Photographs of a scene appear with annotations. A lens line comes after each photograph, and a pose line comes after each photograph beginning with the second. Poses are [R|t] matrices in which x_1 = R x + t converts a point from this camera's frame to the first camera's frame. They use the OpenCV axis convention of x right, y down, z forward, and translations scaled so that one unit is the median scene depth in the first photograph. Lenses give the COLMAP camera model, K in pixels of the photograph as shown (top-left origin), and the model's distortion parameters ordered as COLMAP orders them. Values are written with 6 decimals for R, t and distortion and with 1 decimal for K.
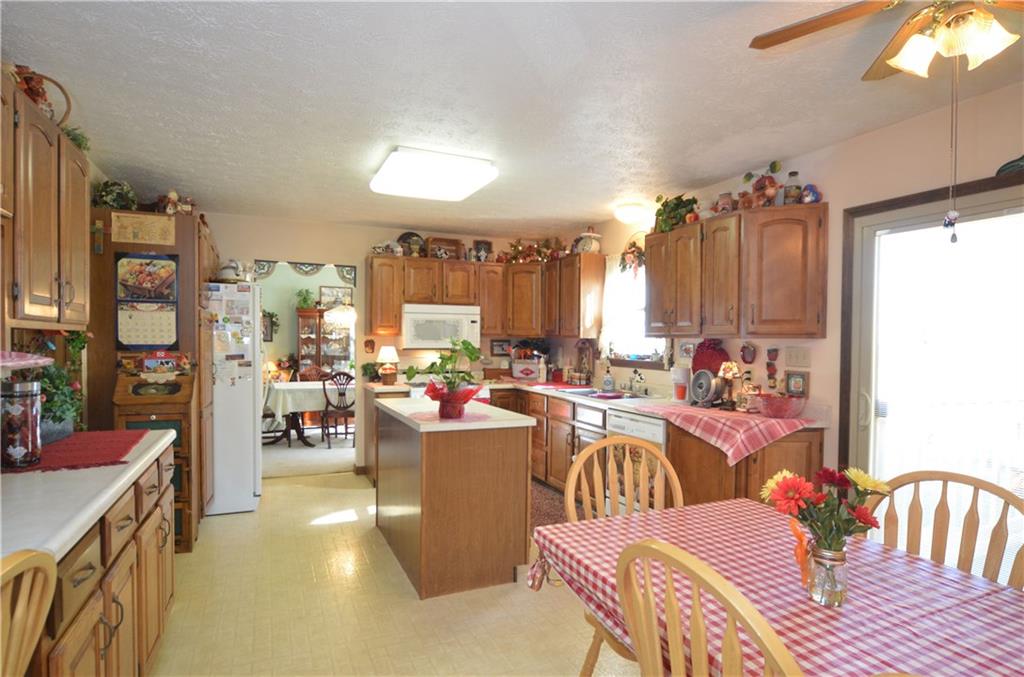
lens RADIAL K [[551.2, 0, 513.1], [0, 551.2, 351.2], [0, 0, 1]] dist [-0.006070, -0.000370]
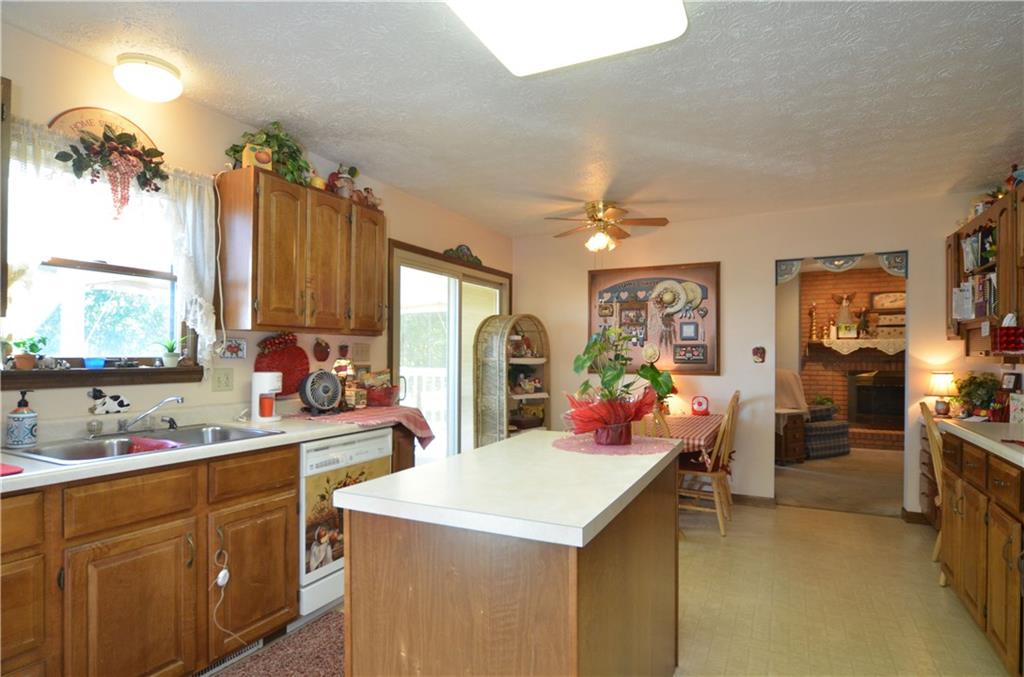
lens RADIAL K [[551.2, 0, 513.1], [0, 551.2, 351.2], [0, 0, 1]] dist [-0.006070, -0.000370]
pose [[-0.633804, -0.011361, 0.773410, -0.378378], [0.003914, 0.999832, 0.017895, -0.007466], [-0.773484, 0.014369, -0.633653, 1.013136]]
